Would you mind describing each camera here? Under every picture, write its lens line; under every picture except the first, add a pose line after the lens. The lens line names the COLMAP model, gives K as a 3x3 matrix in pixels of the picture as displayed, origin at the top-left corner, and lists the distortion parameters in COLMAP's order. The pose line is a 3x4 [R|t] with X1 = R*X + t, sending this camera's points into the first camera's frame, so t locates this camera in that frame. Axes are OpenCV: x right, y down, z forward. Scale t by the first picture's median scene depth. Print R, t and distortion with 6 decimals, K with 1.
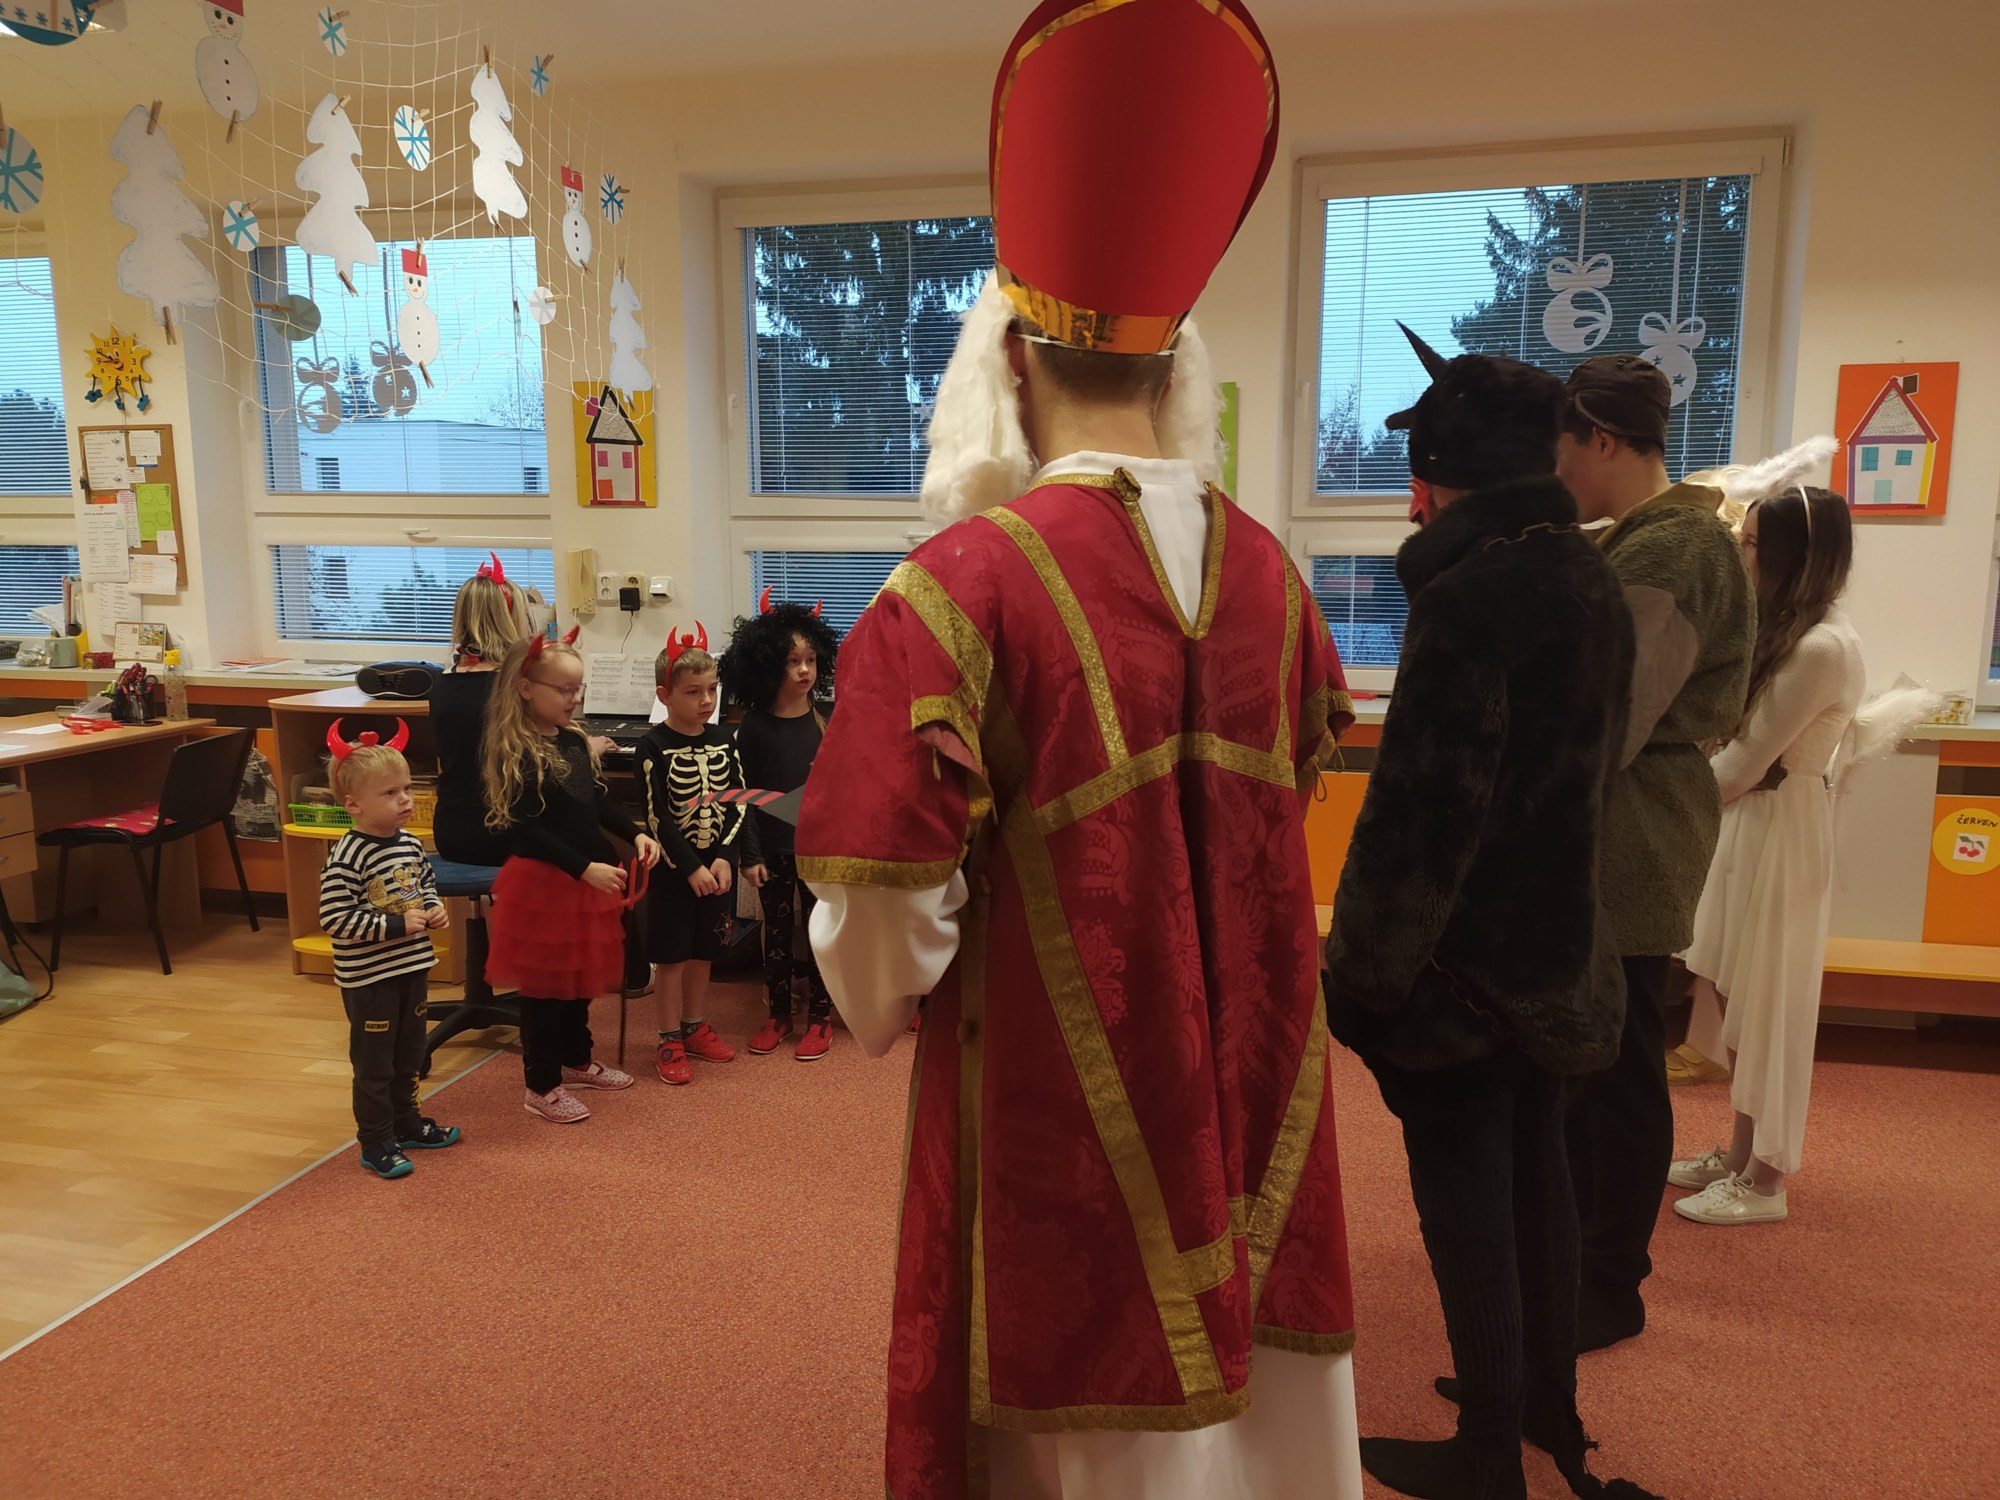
lens RADIAL K [[1522.5, 0, 991.5], [0, 1522.5, 767.5], [0, 0, 1]] dist [0.055436, -0.049151]
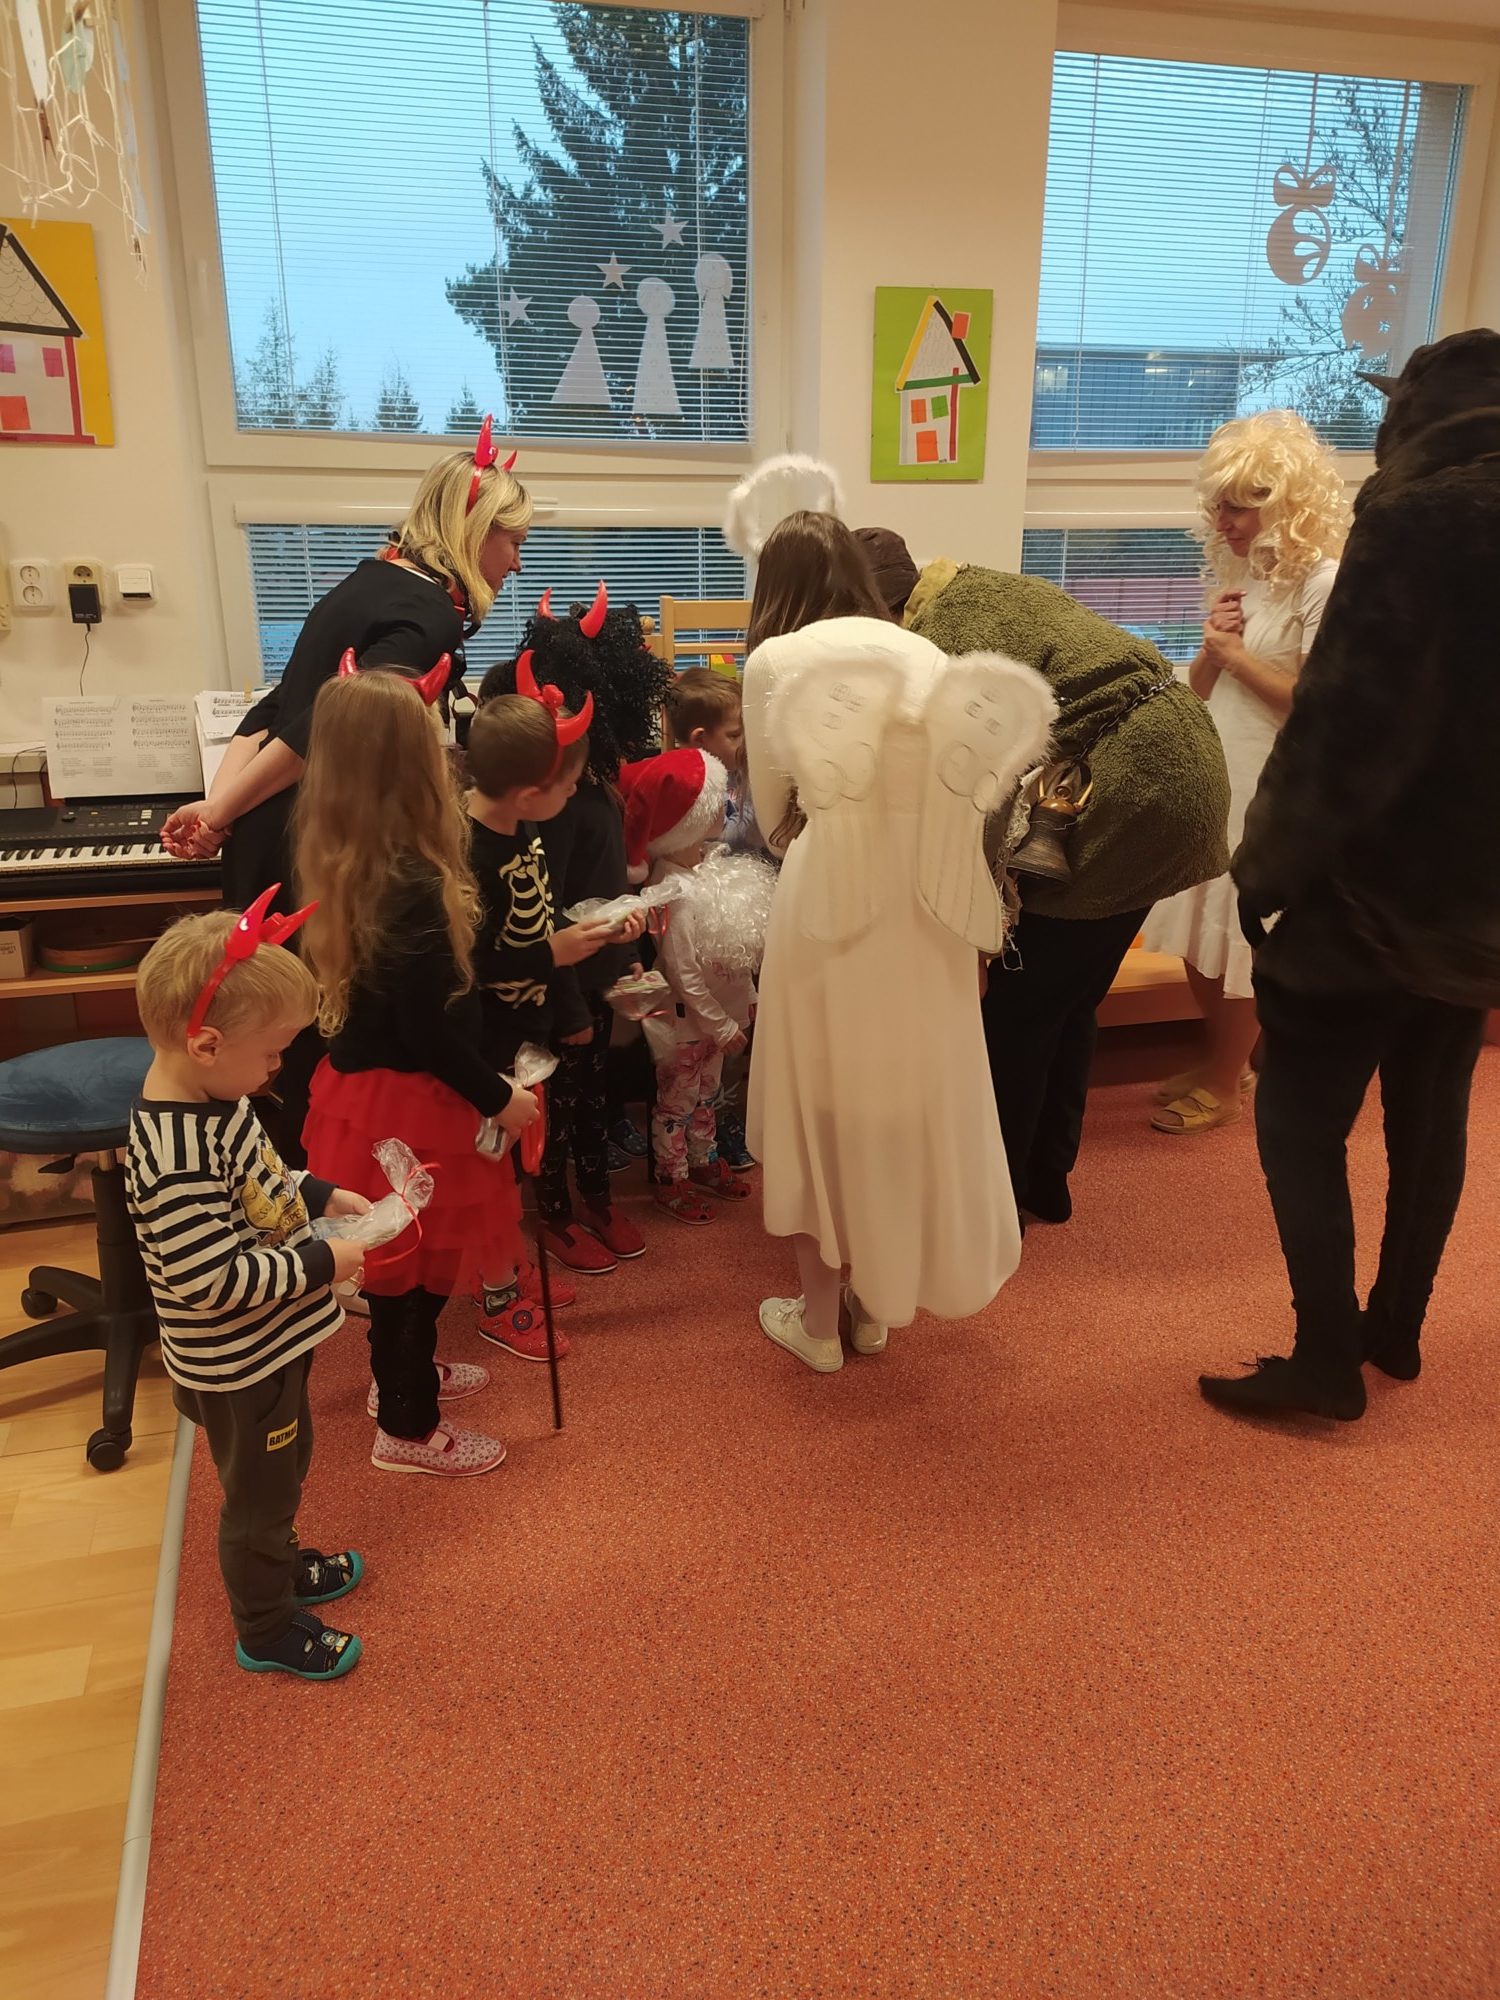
lens RADIAL K [[1522.5, 0, 749.4], [0, 1522.5, 1017.3], [0, 0, 1]] dist [0.055436, -0.049151]
pose [[0.858735, -0.159226, 0.487053, -0.339235], [0.069169, 0.977817, 0.197713, -0.051836], [-0.507730, -0.136094, 0.850699, 0.317656]]
